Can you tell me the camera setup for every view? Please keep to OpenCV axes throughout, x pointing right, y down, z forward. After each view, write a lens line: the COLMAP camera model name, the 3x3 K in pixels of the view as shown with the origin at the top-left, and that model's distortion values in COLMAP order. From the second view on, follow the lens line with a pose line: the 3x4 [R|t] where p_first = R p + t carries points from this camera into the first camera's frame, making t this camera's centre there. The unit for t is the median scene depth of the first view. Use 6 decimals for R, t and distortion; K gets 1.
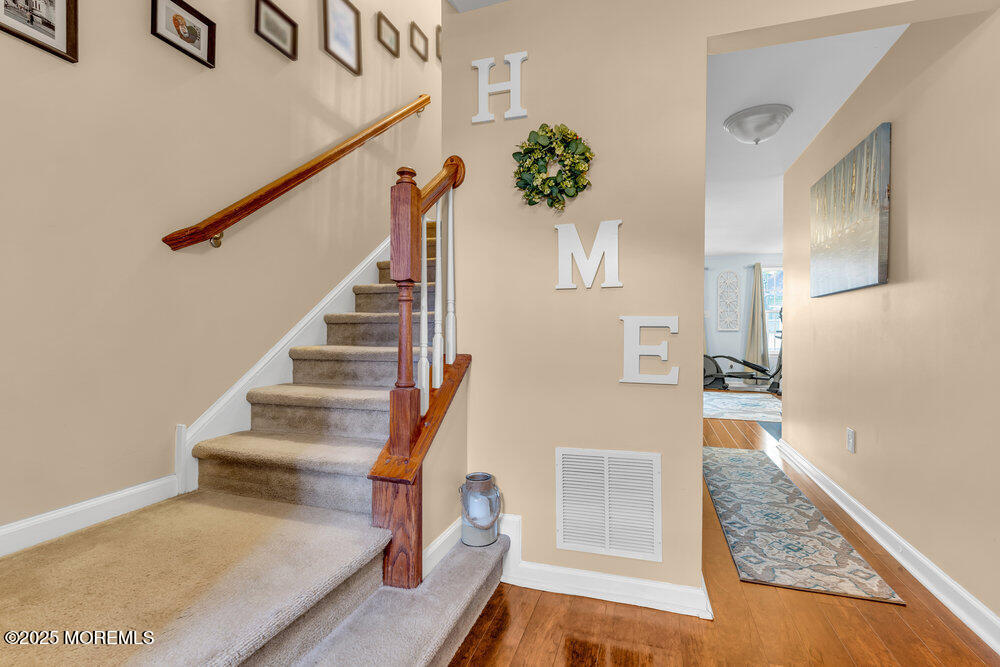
lens RADIAL K [[448.8, 0, 509.6], [0, 448.8, 333.8], [0, 0, 1]] dist [-0.005566, 0.002950]
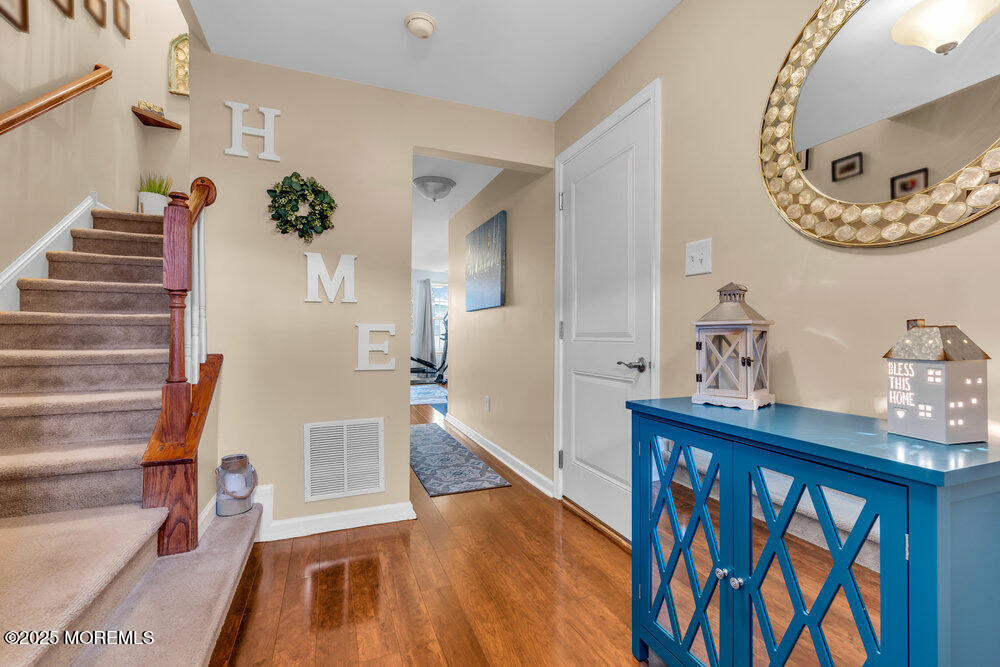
lens RADIAL K [[448.8, 0, 501.0], [0, 448.8, 331.7], [0, 0, 1]] dist [-0.005566, 0.002950]
pose [[0.778710, 0.004897, 0.627365, -0.258674], [0.001705, 0.999949, -0.009922, 0.001419], [-0.627382, 0.008796, 0.778662, -0.350938]]
